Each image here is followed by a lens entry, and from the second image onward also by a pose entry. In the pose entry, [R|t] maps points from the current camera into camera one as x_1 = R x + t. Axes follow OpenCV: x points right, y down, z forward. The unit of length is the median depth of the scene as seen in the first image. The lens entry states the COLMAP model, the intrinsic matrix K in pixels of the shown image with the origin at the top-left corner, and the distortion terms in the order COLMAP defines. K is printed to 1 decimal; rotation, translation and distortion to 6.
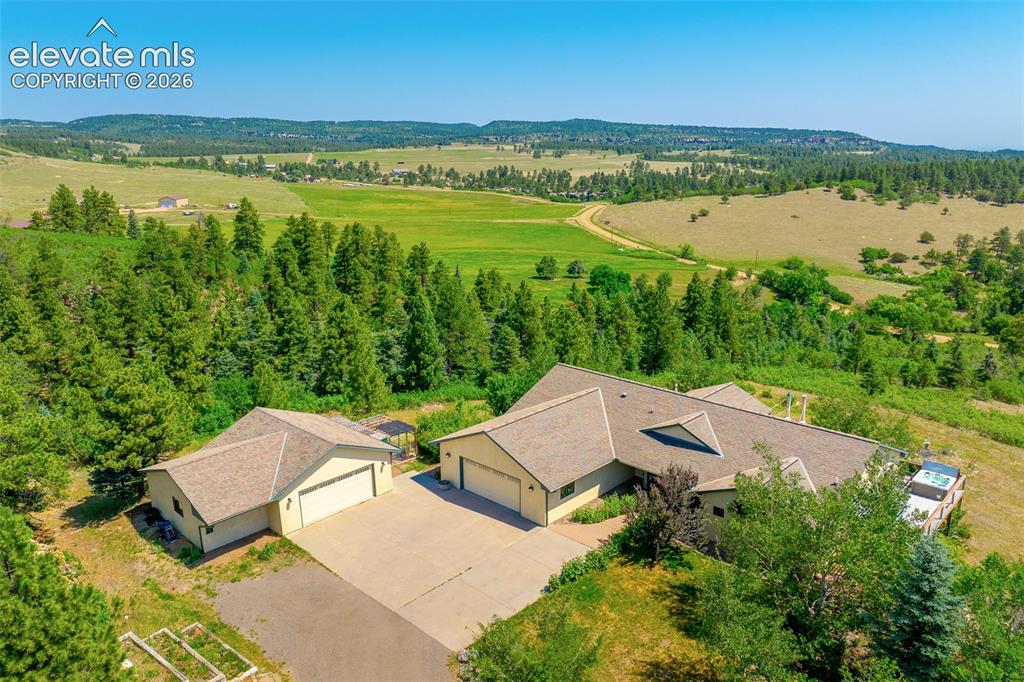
lens RADIAL K [[716.1, 0, 513.8], [0, 716.1, 341.4], [0, 0, 1]] dist [-0.040049, -0.004041]
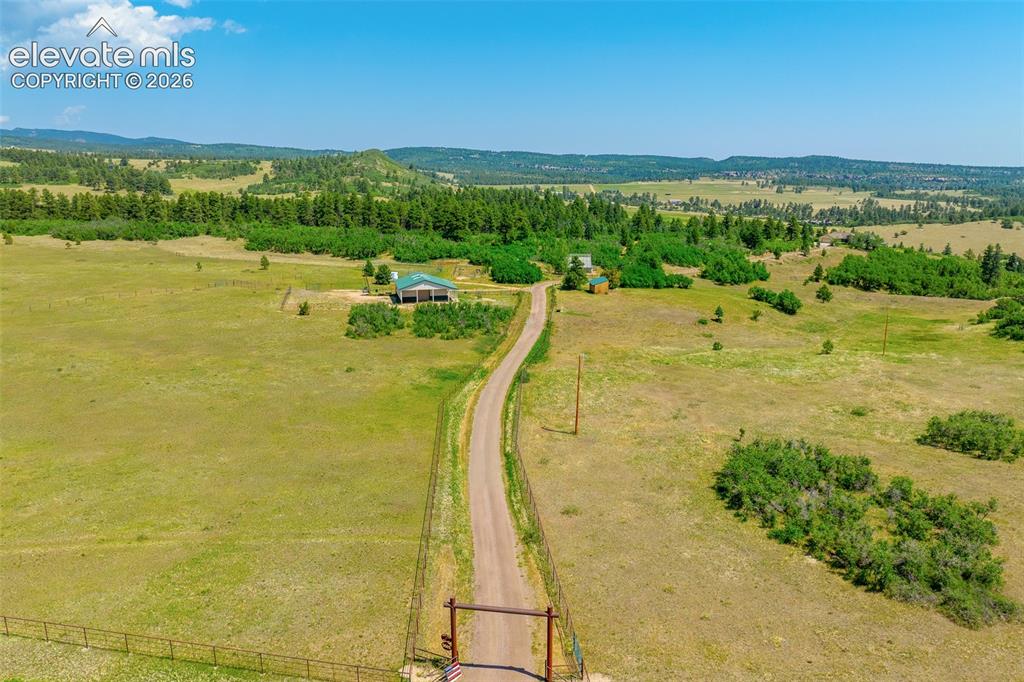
lens RADIAL K [[716.1, 0, 512.5], [0, 716.1, 341.5], [0, 0, 1]] dist [-0.040049, -0.004041]
pose [[0.954617, 0.079538, -0.287019, -0.039476], [-0.090528, 0.995575, -0.025203, 0.071297], [0.283744, 0.050042, 0.957593, -0.297138]]
